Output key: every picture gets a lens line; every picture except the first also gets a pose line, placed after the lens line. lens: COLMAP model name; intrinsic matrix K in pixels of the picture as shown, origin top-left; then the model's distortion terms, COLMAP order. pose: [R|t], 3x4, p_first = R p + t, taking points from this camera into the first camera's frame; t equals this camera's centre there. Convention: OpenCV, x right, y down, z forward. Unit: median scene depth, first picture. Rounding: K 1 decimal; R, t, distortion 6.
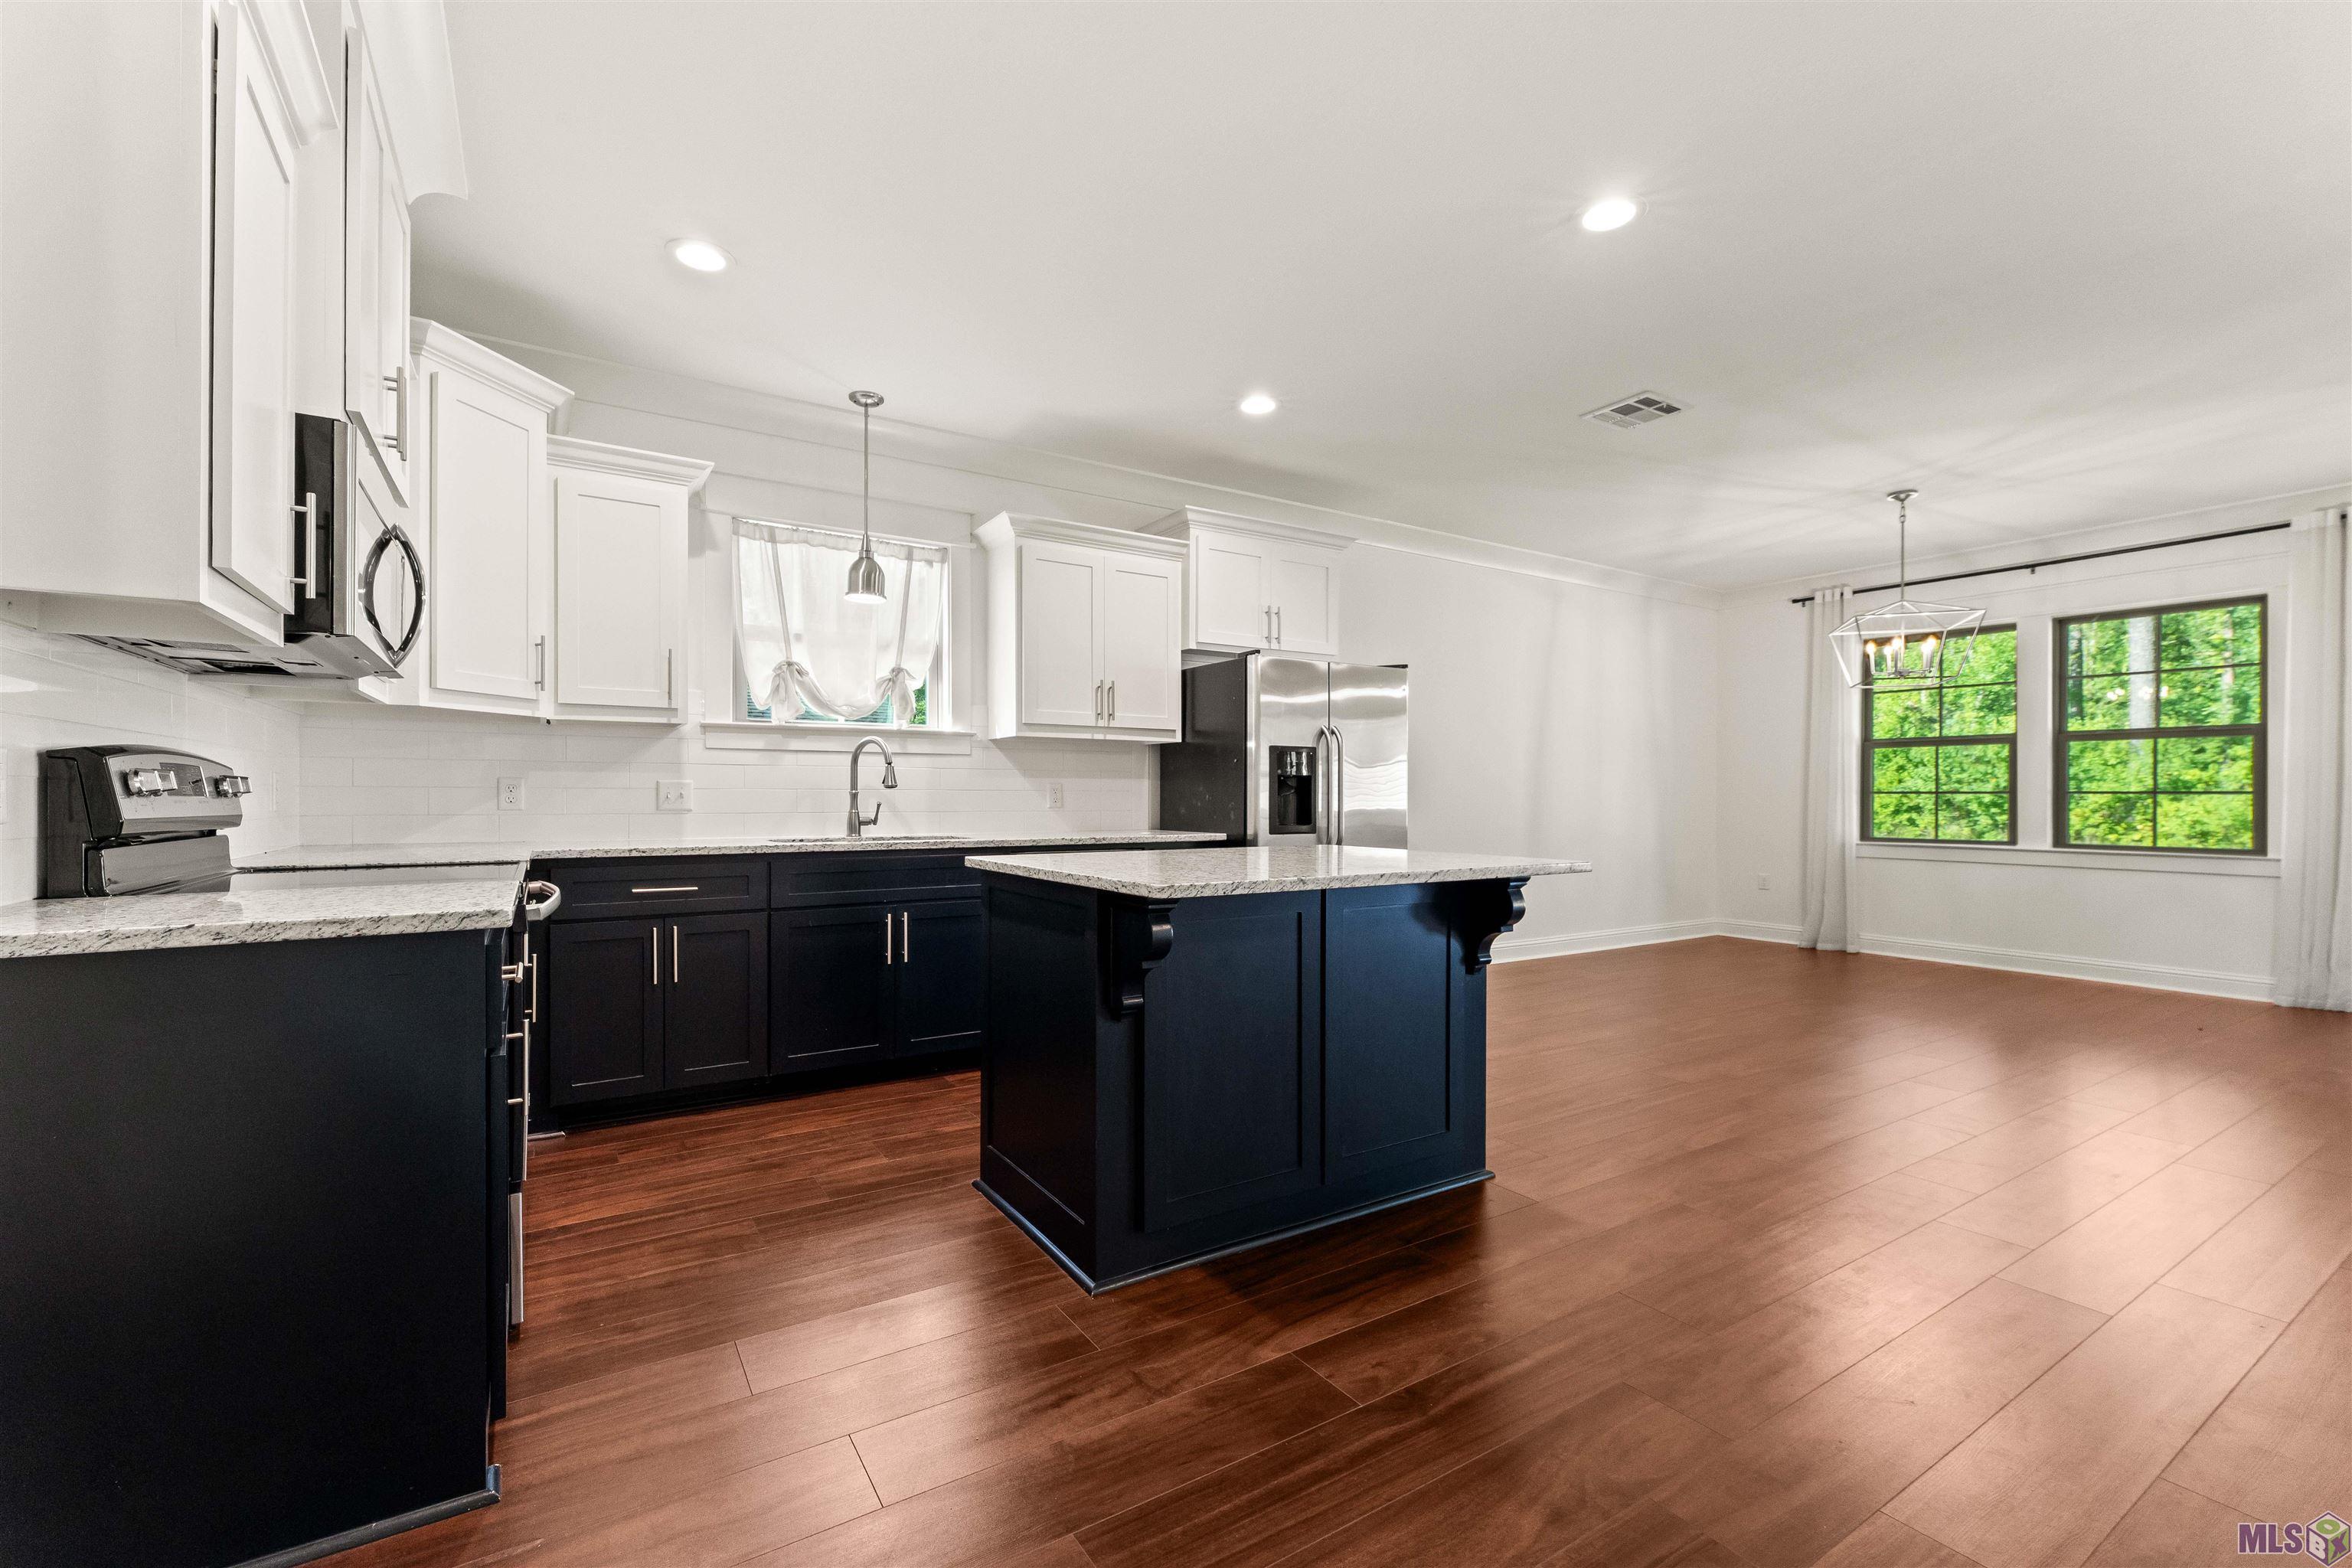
lens RADIAL K [[941.6, 0, 1153.5], [0, 941.6, 798.3], [0, 0, 1]] dist [-0.000767, -0.000024]
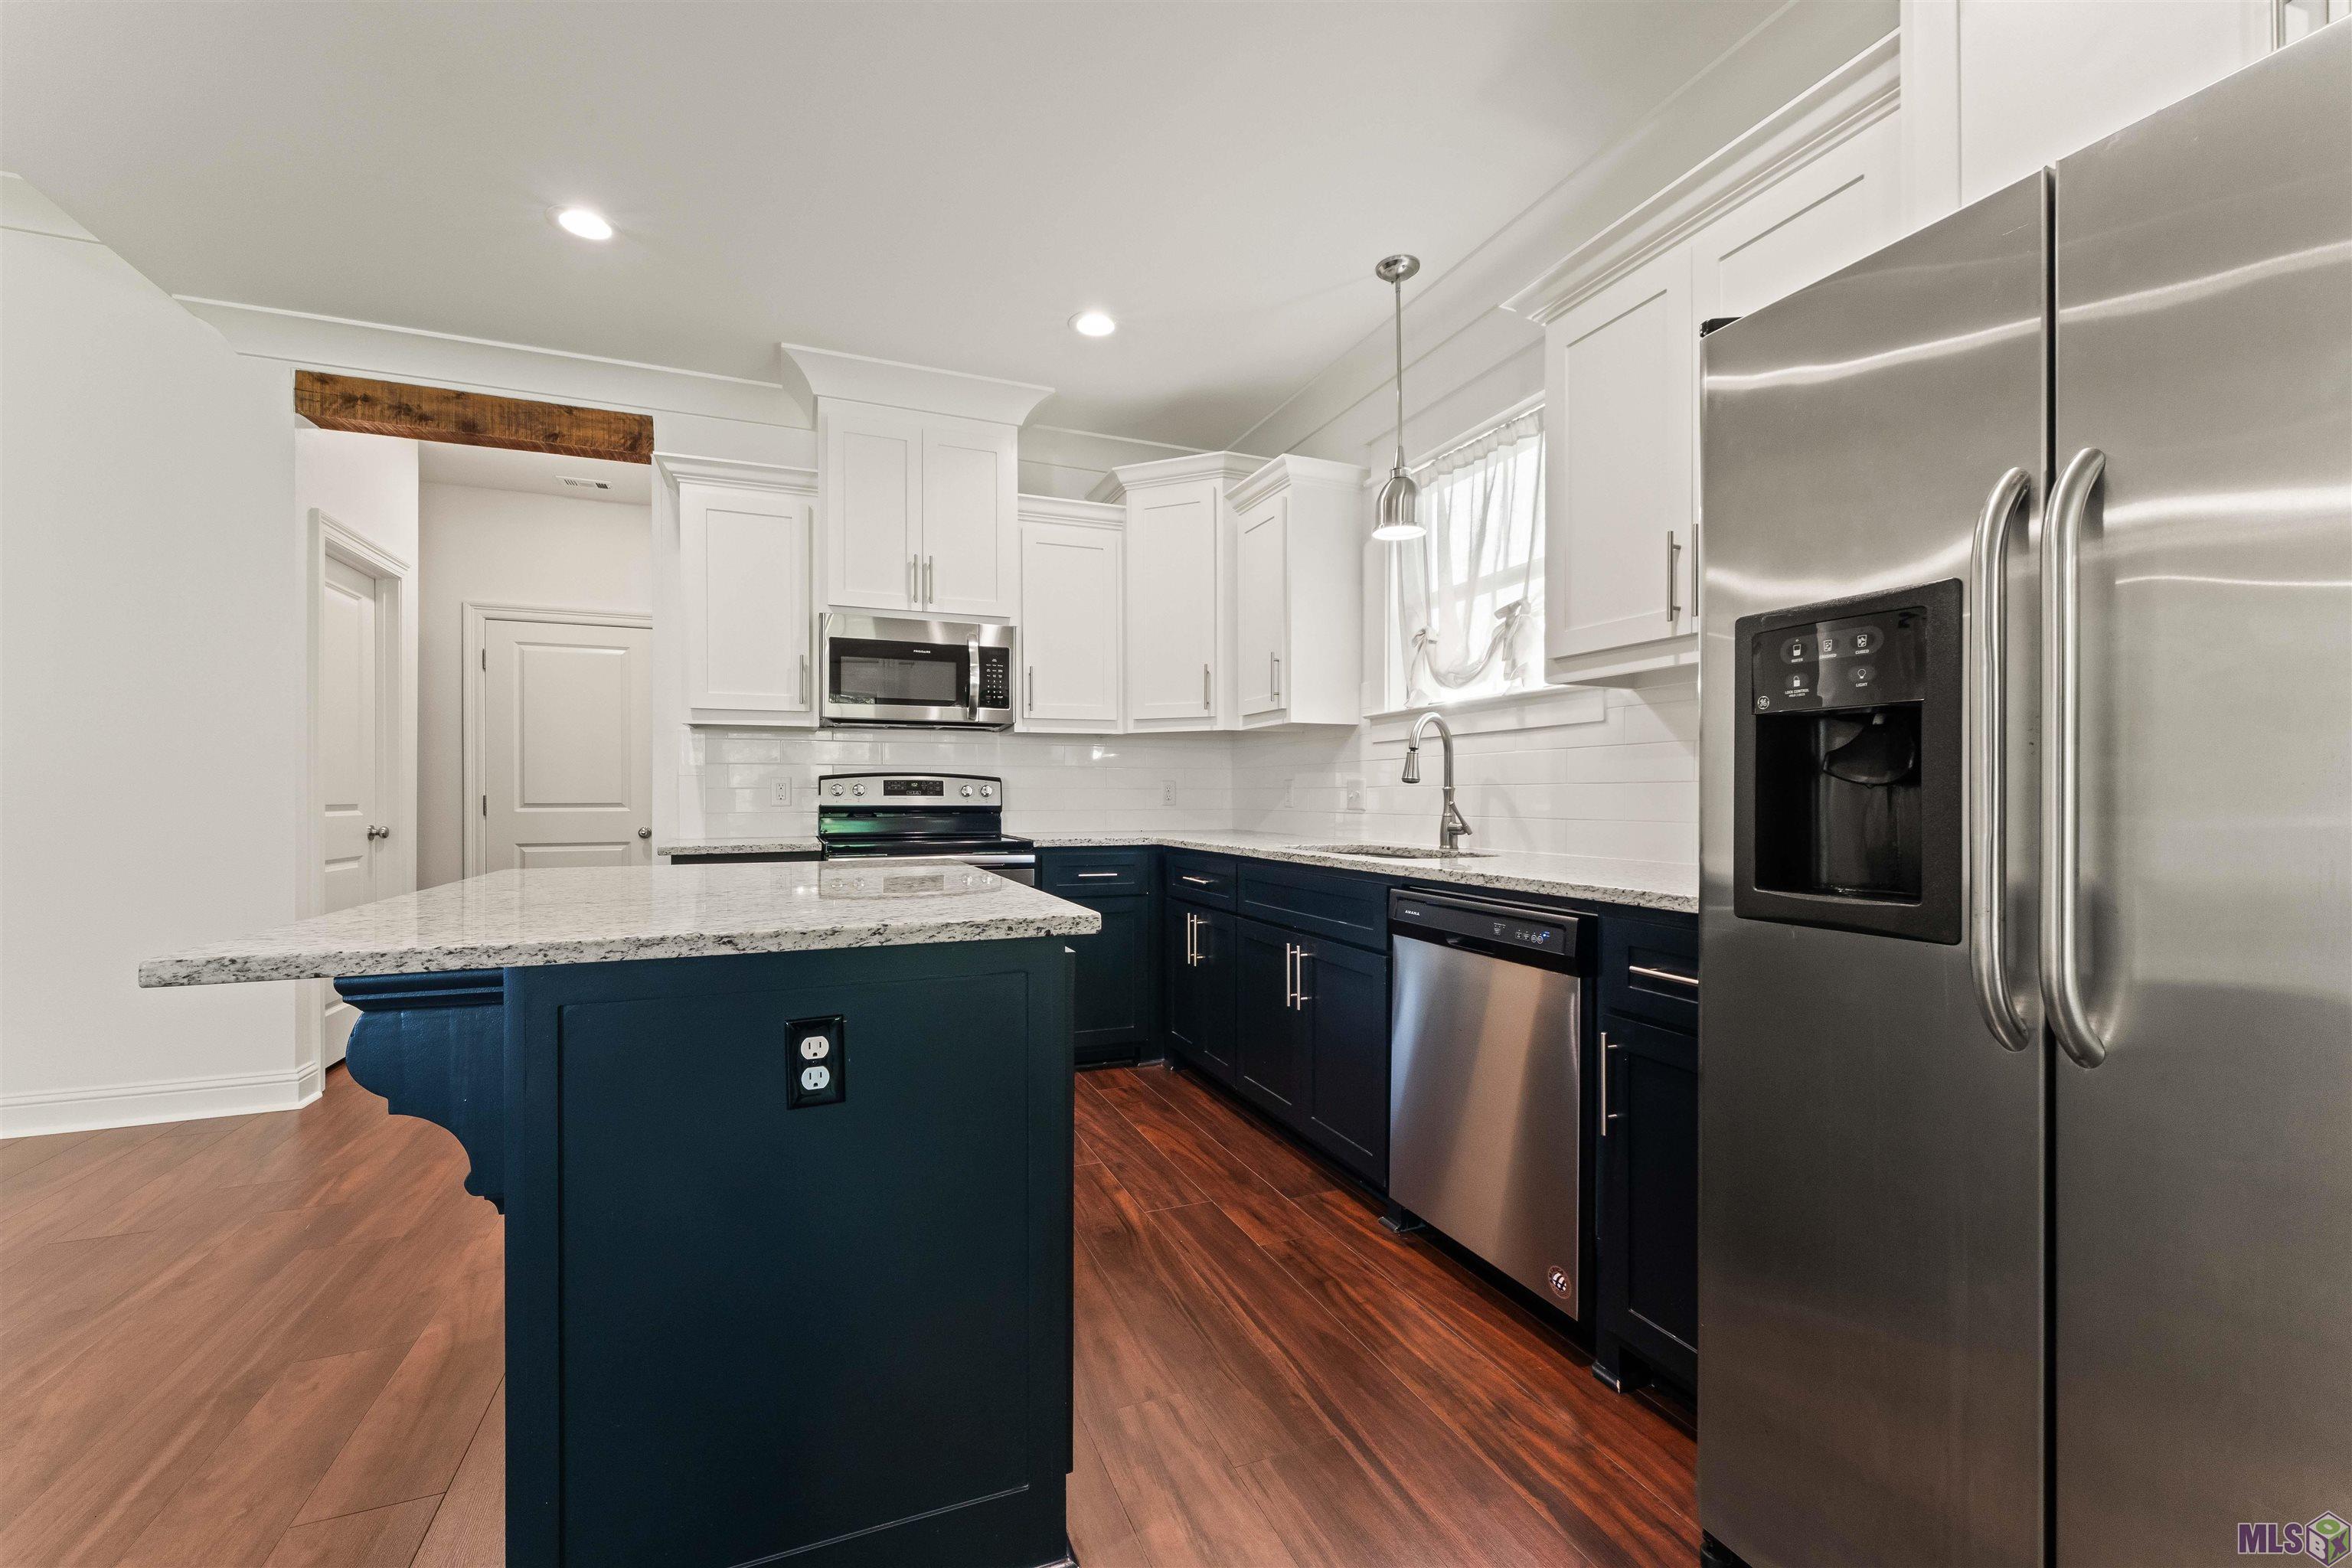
lens RADIAL K [[984.5, 0, 1168.4], [0, 984.5, 797.3], [0, 0, 1]] dist [0.001399, 0.000285]
pose [[-0.179179, 0.000522, -0.983816, 0.380082], [-0.000685, 1.000000, 0.000656, -0.000557], [0.983816, 0.000792, -0.179179, 0.722263]]
